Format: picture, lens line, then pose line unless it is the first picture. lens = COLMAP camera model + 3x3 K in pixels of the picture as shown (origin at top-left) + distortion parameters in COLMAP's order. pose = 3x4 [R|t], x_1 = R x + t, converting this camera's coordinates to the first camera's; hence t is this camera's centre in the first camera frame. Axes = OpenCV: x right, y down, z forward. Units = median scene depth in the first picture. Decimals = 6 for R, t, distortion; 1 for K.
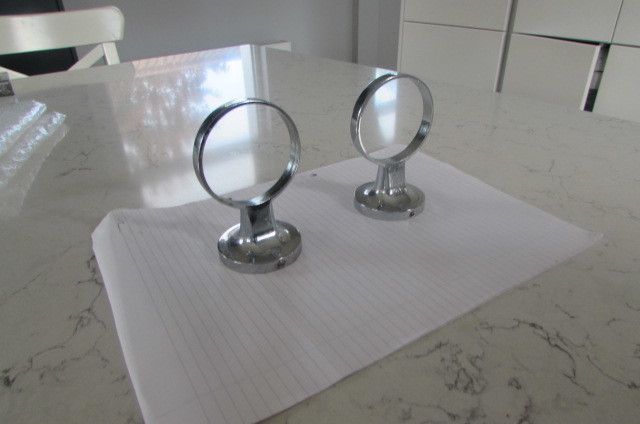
lens RADIAL K [[458.8, 0, 320.0], [0, 458.8, 212.0], [0, 0, 1]] dist [-0.013507, -0.002245]
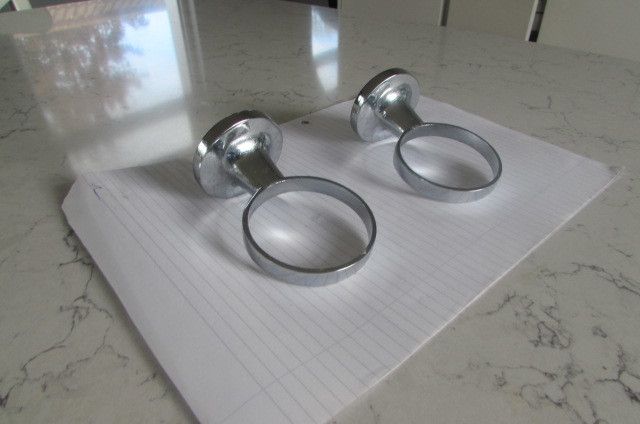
lens RADIAL K [[453.8, 0, 320.2], [0, 453.8, 223.7], [0, 0, 1]] dist [-0.004427, 0.000990]
pose [[0.988569, -0.075891, 0.130279, -0.191603], [0.060039, 0.990766, 0.121568, 0.012383], [-0.138302, -0.112356, 0.983996, 0.170184]]
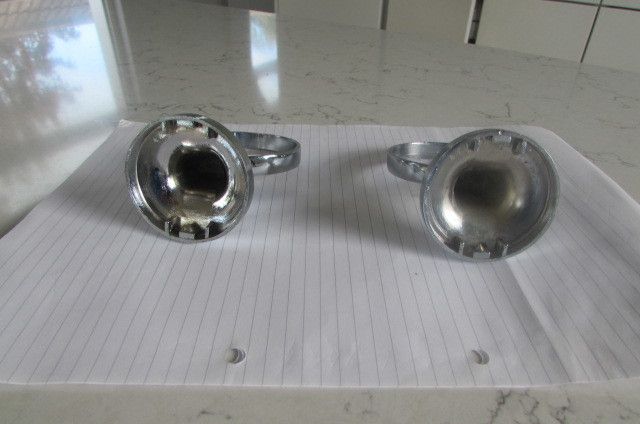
lens RADIAL K [[453.8, 0, 320.2], [0, 453.8, 223.7], [0, 0, 1]] dist [-0.004427, 0.000990]
pose [[0.963741, -0.120160, 0.238255, -0.084411], [0.096645, 0.989434, 0.108076, -0.029354], [-0.248724, -0.081131, 0.965171, 0.445518]]
